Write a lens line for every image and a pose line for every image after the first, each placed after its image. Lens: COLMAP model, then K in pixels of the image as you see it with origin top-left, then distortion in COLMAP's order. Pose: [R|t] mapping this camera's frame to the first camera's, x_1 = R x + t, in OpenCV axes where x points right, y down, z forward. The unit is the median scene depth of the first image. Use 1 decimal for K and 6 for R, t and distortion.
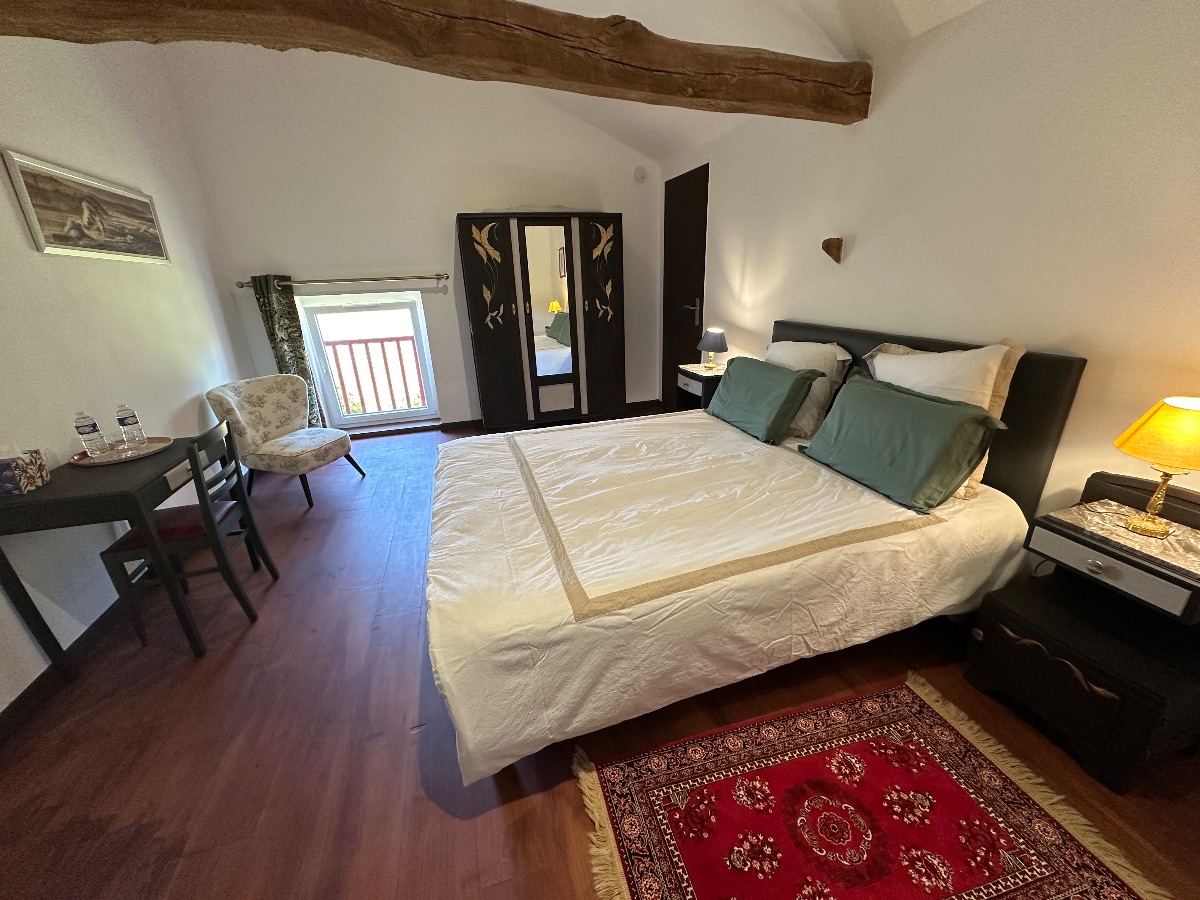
lens RADIAL K [[474.6, 0, 606.3], [0, 474.6, 450.3], [0, 0, 1]] dist [-0.002810, -0.000376]
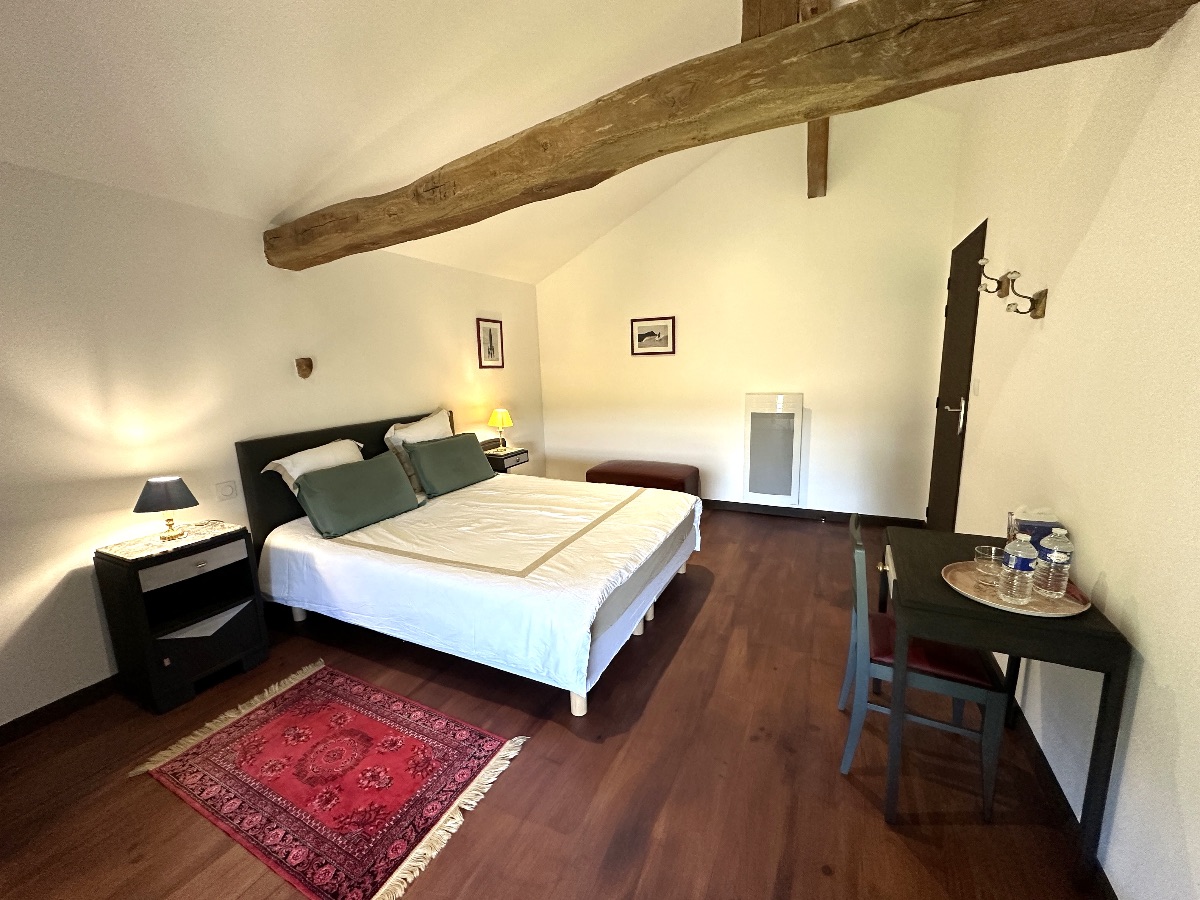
lens RADIAL K [[474.6, 0, 600.6], [0, 474.6, 448.4], [0, 0, 1]] dist [-0.002810, -0.000376]
pose [[-0.710620, -0.086928, 0.698185, -0.995425], [0.286347, 0.870702, 0.399854, -0.584699], [-0.642670, 0.484067, -0.593847, 1.522427]]
